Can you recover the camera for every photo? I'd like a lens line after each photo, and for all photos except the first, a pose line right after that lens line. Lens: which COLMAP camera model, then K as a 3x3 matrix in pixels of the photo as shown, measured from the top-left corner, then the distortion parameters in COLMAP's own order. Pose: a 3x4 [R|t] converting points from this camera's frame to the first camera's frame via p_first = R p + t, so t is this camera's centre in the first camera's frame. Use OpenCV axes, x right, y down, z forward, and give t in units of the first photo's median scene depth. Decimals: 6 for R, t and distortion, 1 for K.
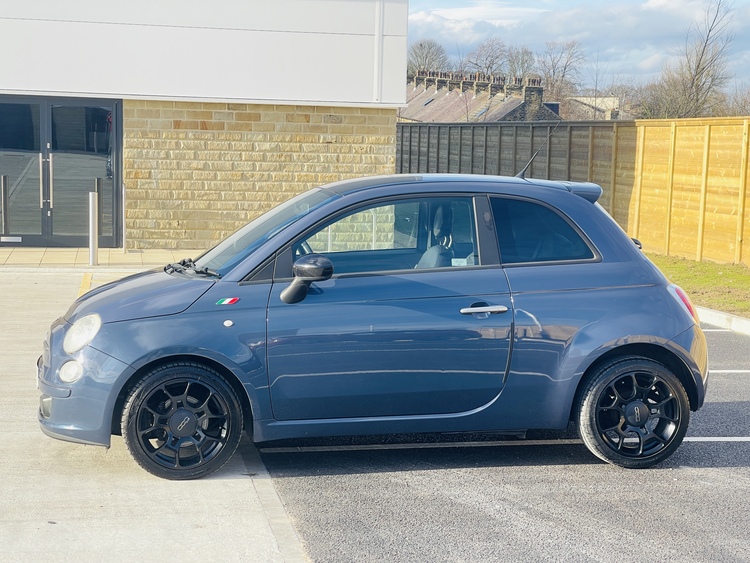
lens RADIAL K [[1362.5, 0, 374.7], [0, 1362.5, 283.7], [0, 0, 1]] dist [0.229263, 0.000000]
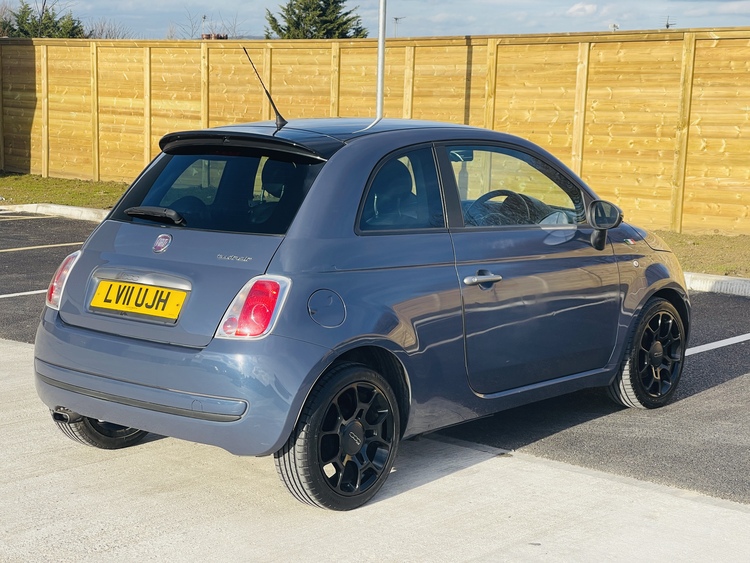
lens RADIAL K [[1362.5, 0, 373.6], [0, 1362.5, 276.7], [0, 0, 1]] dist [0.229263, 0.000000]
pose [[0.801912, -0.101746, 0.588714, -0.219078], [0.067710, 0.994521, 0.079651, -0.018333], [-0.593592, -0.024011, 0.804408, 0.103772]]
